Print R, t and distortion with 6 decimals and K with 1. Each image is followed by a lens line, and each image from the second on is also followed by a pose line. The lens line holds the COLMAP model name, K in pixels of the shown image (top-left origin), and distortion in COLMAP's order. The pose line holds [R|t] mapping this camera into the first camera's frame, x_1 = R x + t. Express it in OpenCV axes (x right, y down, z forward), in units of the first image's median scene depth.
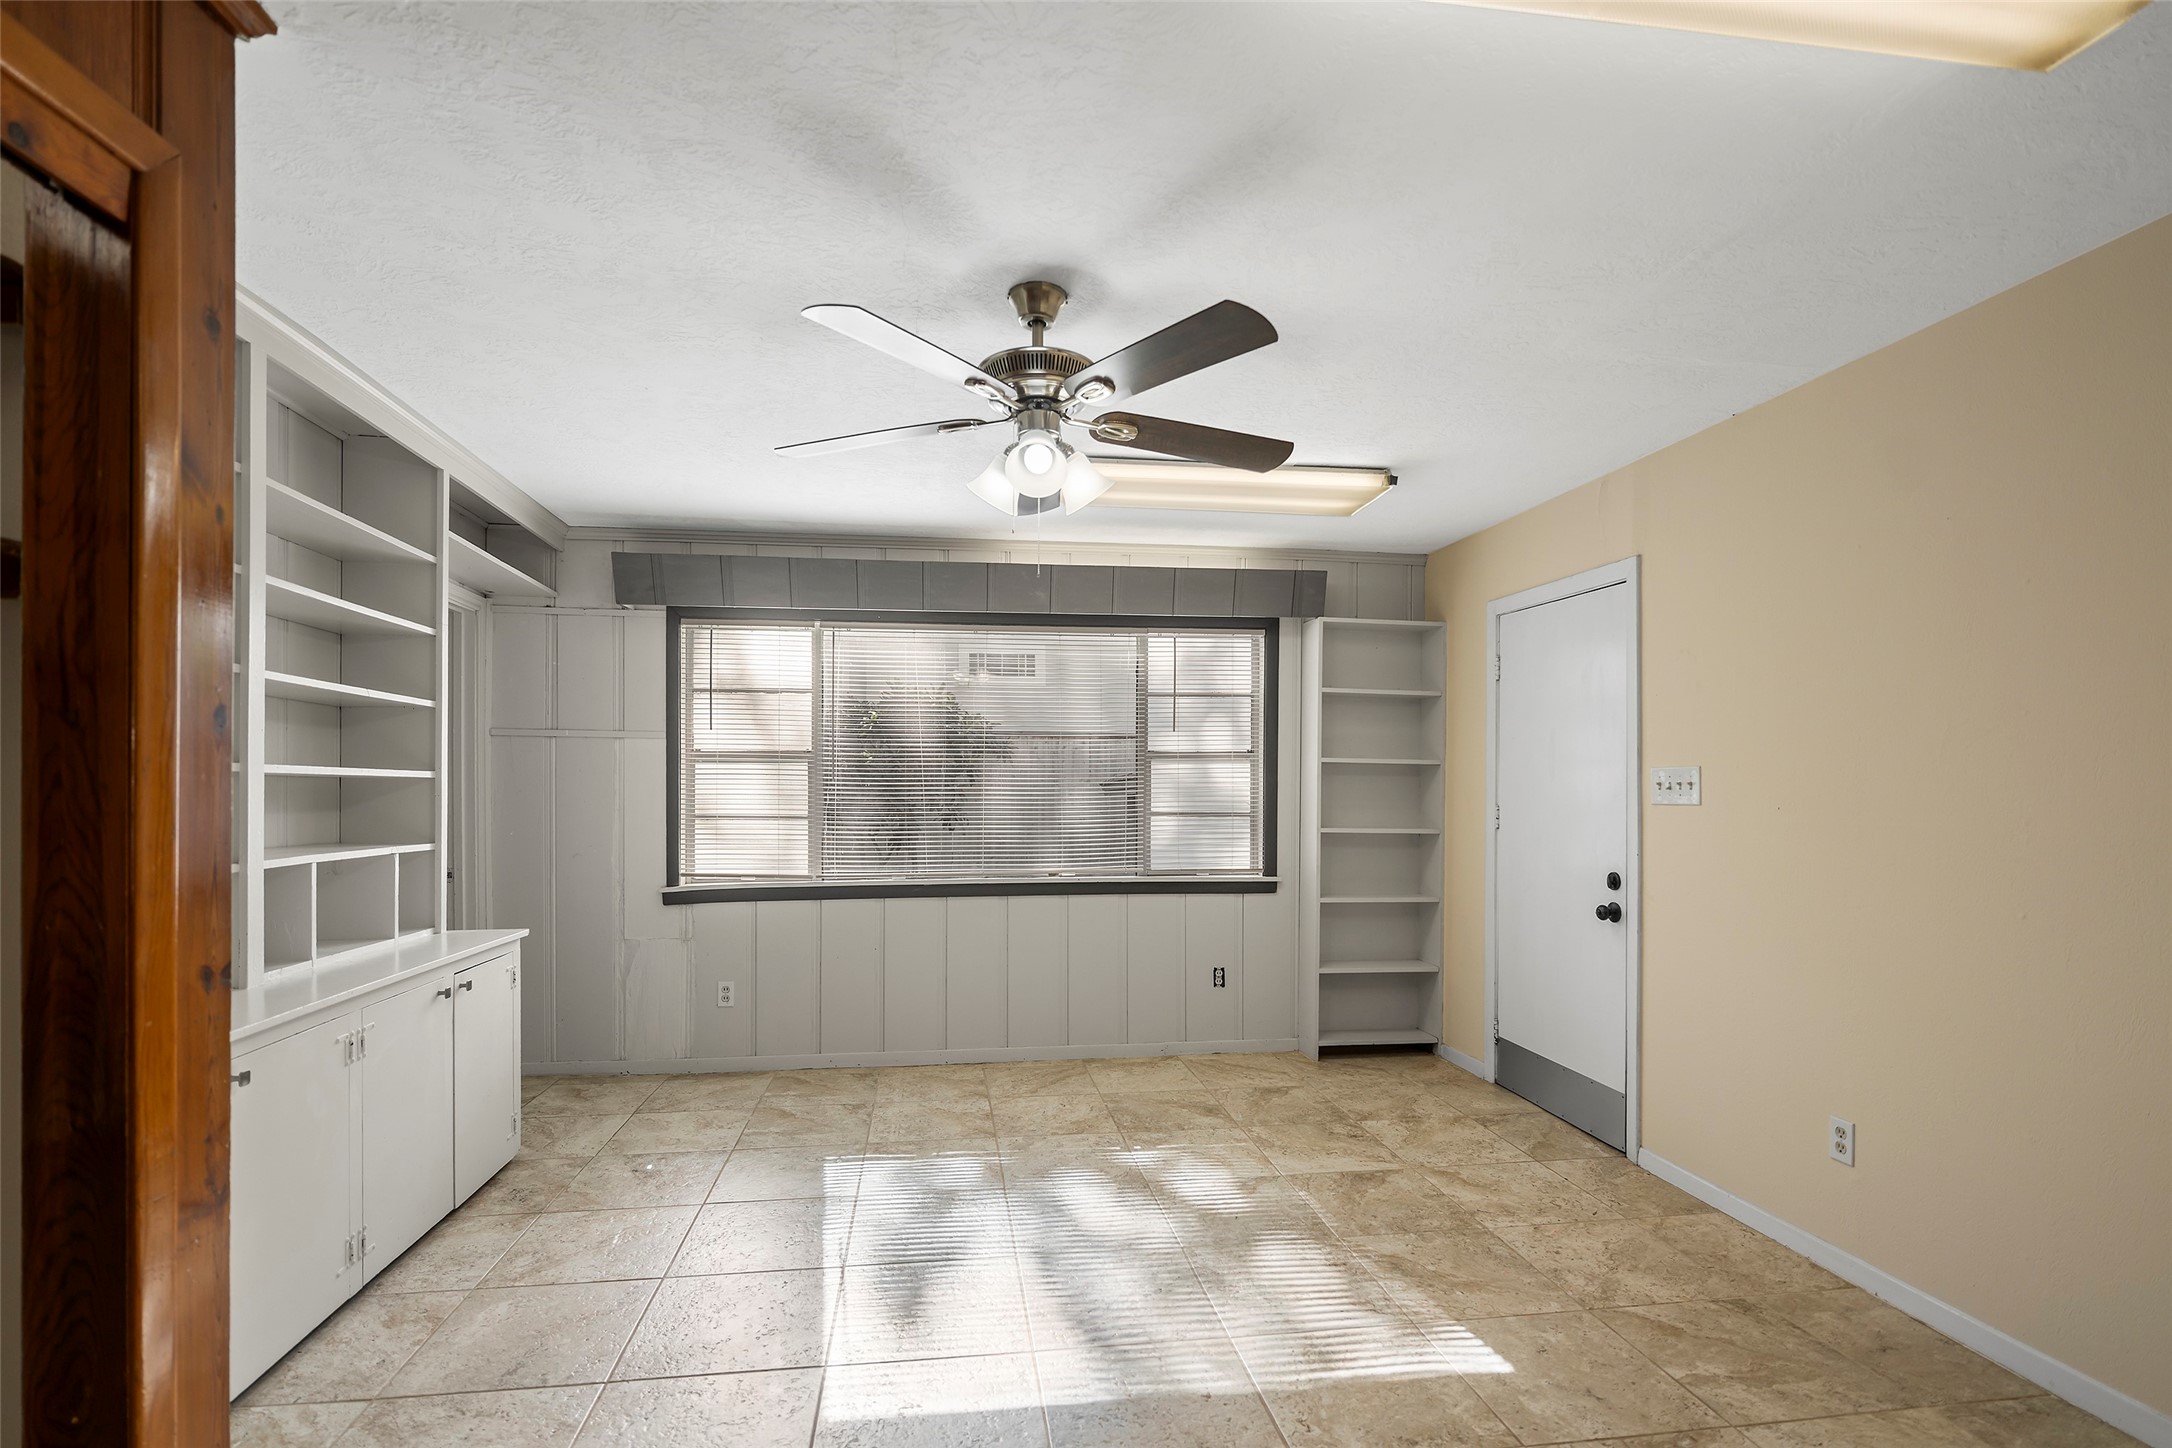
lens RADIAL K [[998.4, 0, 1086.8], [0, 998.4, 790.5], [0, 0, 1]] dist [-0.004052, -0.000393]
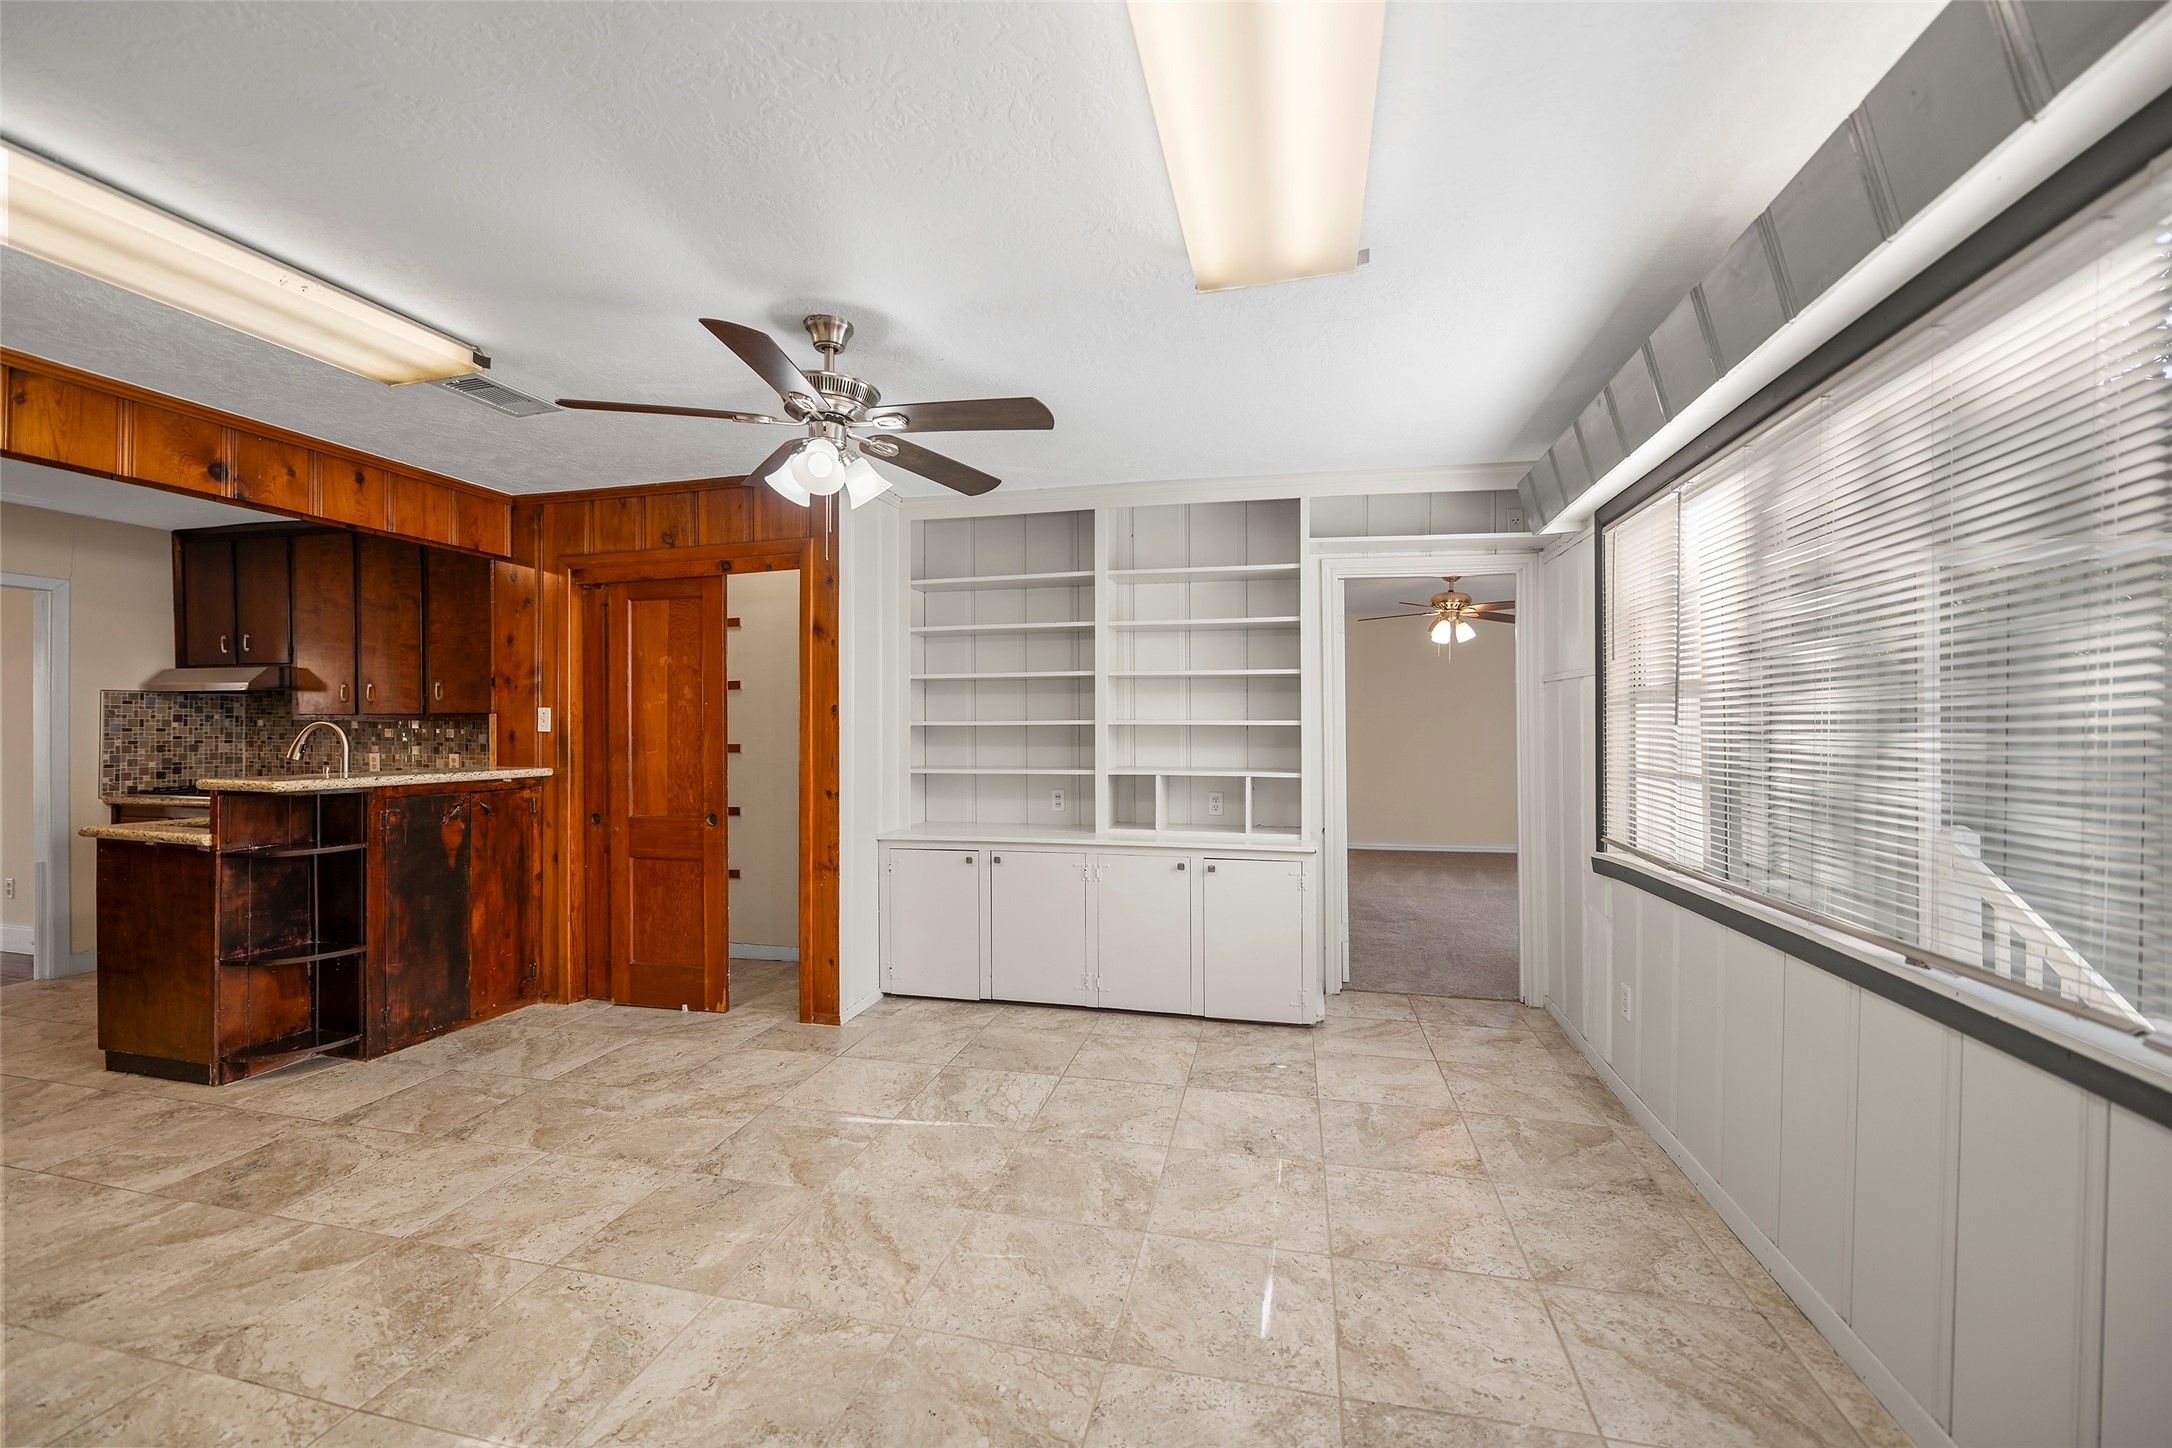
lens RADIAL K [[874.2, 0, 1084.0], [0, 874.2, 726.6], [0, 0, 1]] dist [-0.004711, -0.000555]
pose [[-0.374932, -0.003210, -0.927047, 0.514821], [-0.003110, 0.999993, -0.002205, -0.007344], [0.927047, 0.002057, -0.374939, 1.058346]]
